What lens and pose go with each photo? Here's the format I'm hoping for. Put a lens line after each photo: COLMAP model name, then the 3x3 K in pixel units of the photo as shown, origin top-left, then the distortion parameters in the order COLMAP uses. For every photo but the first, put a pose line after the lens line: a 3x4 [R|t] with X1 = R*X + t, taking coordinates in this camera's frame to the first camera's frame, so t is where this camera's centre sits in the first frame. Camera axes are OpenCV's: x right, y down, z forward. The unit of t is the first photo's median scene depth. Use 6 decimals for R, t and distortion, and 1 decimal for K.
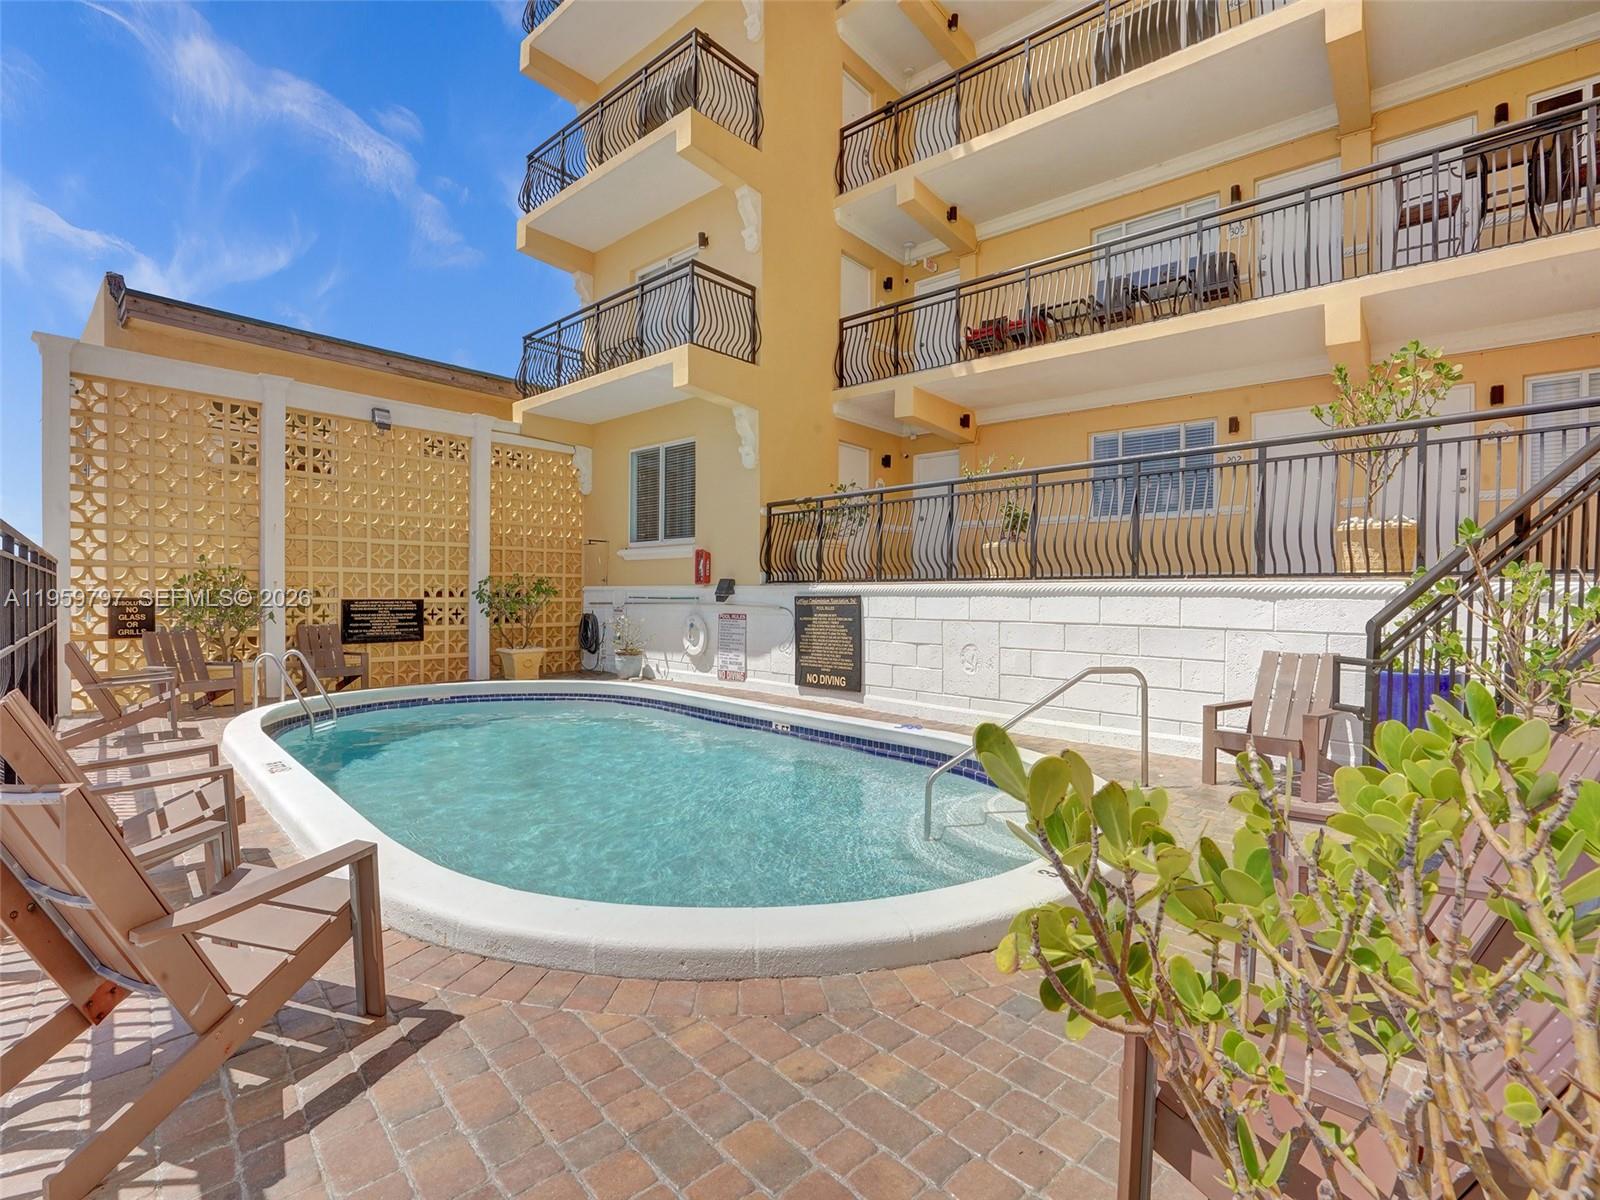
lens RADIAL K [[749.6, 0, 798.1], [0, 749.6, 594.9], [0, 0, 1]] dist [-0.038098, 0.018797]
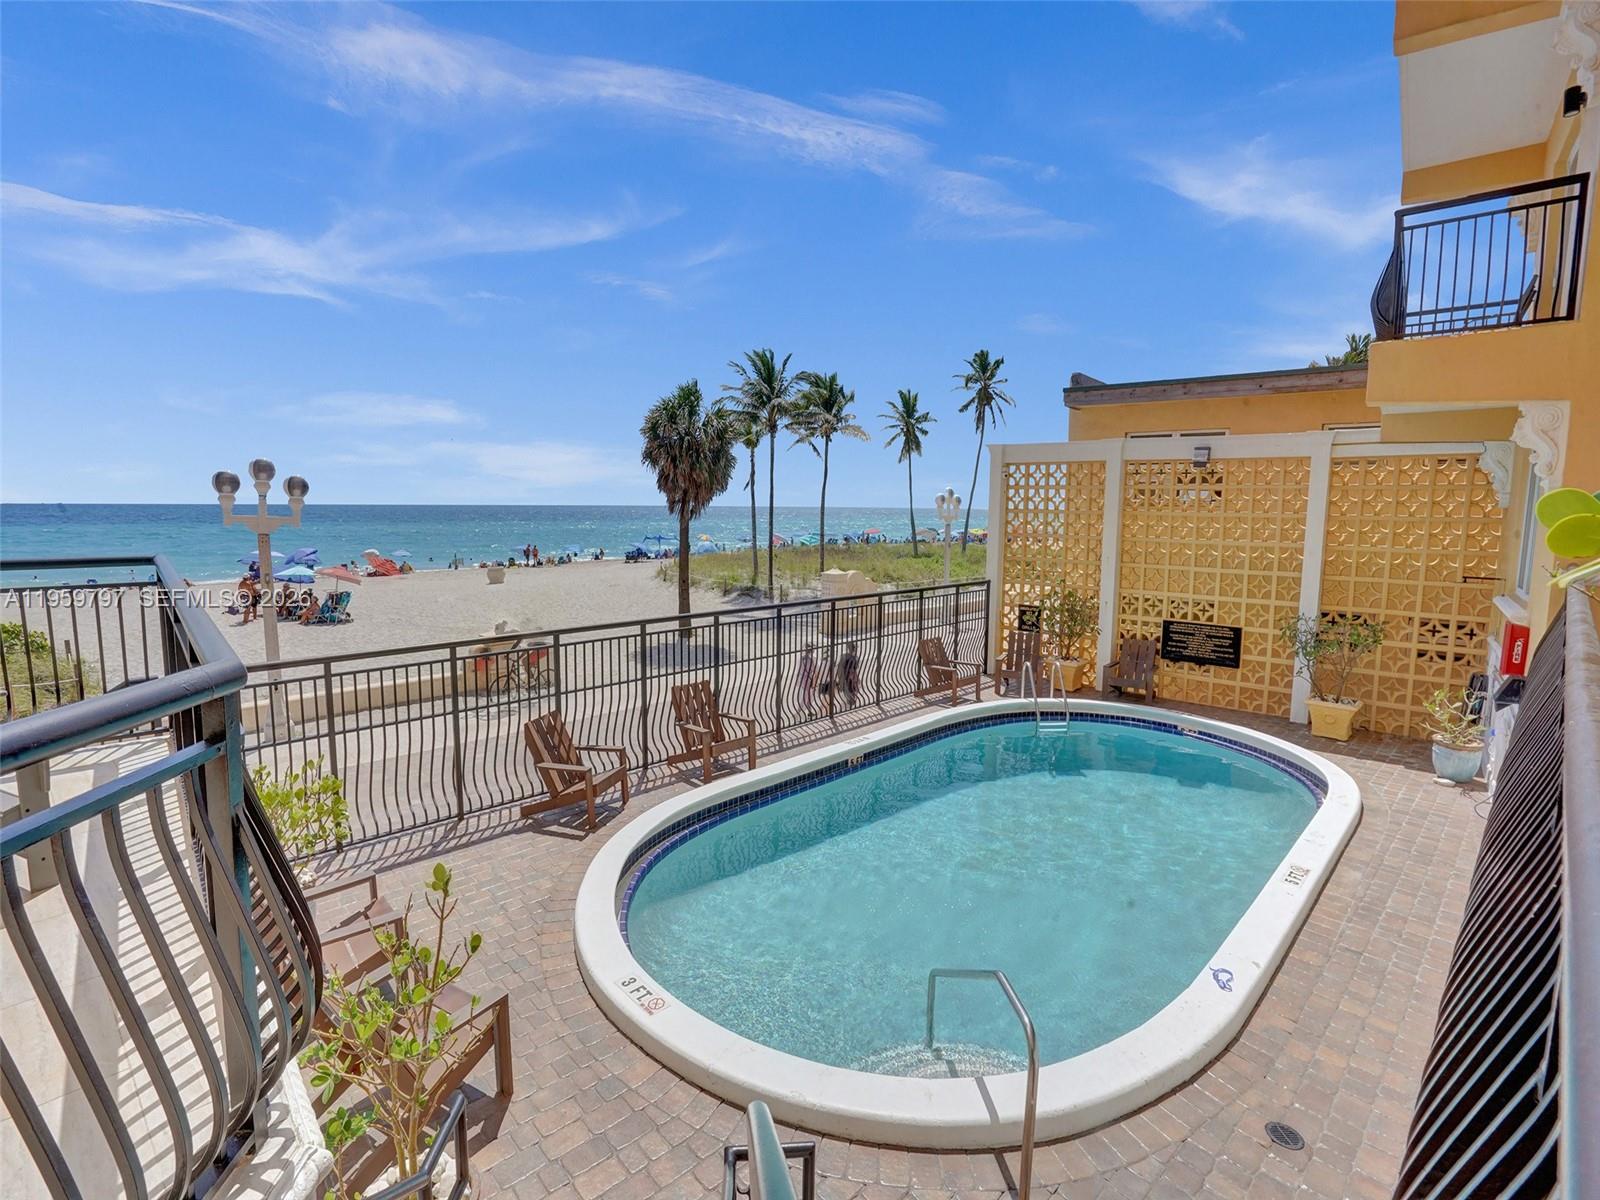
lens RADIAL K [[749.5, 0, 787.2], [0, 749.5, 600.8], [0, 0, 1]] dist [-0.041971, 0.020341]
pose [[0.022886, 0.119892, -0.992523, 0.492127], [-0.016006, 0.992700, 0.119545, -0.146734], [0.999610, 0.013150, 0.024638, 0.376037]]
